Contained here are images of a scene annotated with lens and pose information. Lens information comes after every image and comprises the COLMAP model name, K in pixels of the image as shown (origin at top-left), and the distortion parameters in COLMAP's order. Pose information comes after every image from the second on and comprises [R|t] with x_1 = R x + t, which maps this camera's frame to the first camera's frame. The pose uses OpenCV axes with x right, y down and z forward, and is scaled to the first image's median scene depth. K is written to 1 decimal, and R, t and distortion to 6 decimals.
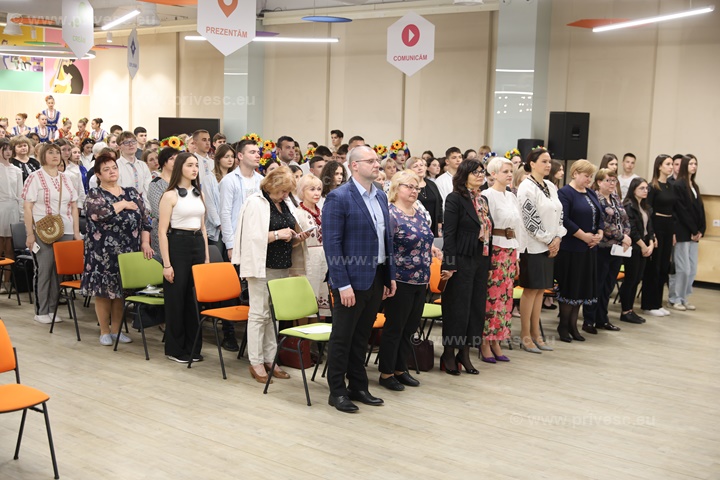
lens RADIAL K [[977.0, 0, 360.0], [0, 977.0, 240.0], [0, 0, 1]] dist [0.013614, 0.021675]
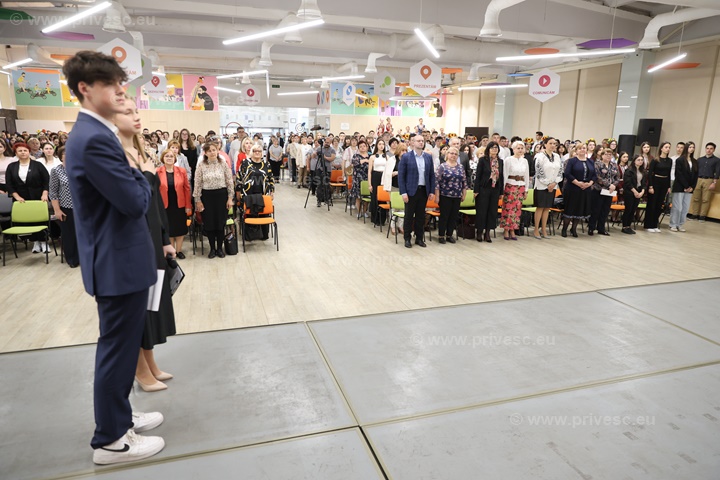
lens RADIAL K [[482.6, 0, 360.0], [0, 482.6, 240.0], [0, 0, 1]] dist [-0.007773, -0.000886]
pose [[0.841551, 0.104970, -0.529881, 0.405054], [-0.051642, 0.992078, 0.114514, 0.022190], [0.537704, -0.069006, 0.840305, -0.046221]]
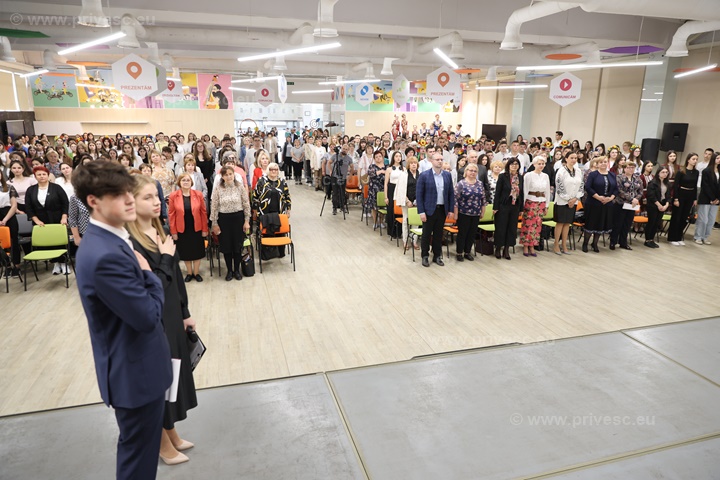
lens RADIAL K [[482.6, 0, 360.0], [0, 482.6, 240.0], [0, 0, 1]] dist [-0.007773, -0.000886]
pose [[0.825882, 0.120111, -0.550902, 0.389138], [-0.047041, 0.988319, 0.144957, -0.038674], [0.561877, -0.093802, 0.821885, -0.037202]]
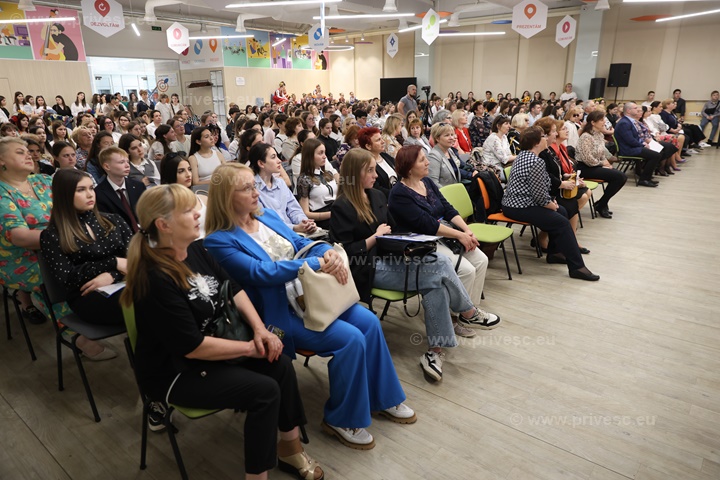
lens RADIAL K [[482.6, 0, 360.0], [0, 482.6, 240.0], [0, 0, 1]] dist [-0.007773, -0.000886]
pose [[0.998873, -0.047332, 0.003525, -0.592549], [0.045845, 0.981374, 0.186558, 0.039335], [-0.012289, -0.186186, 0.982438, -0.141556]]
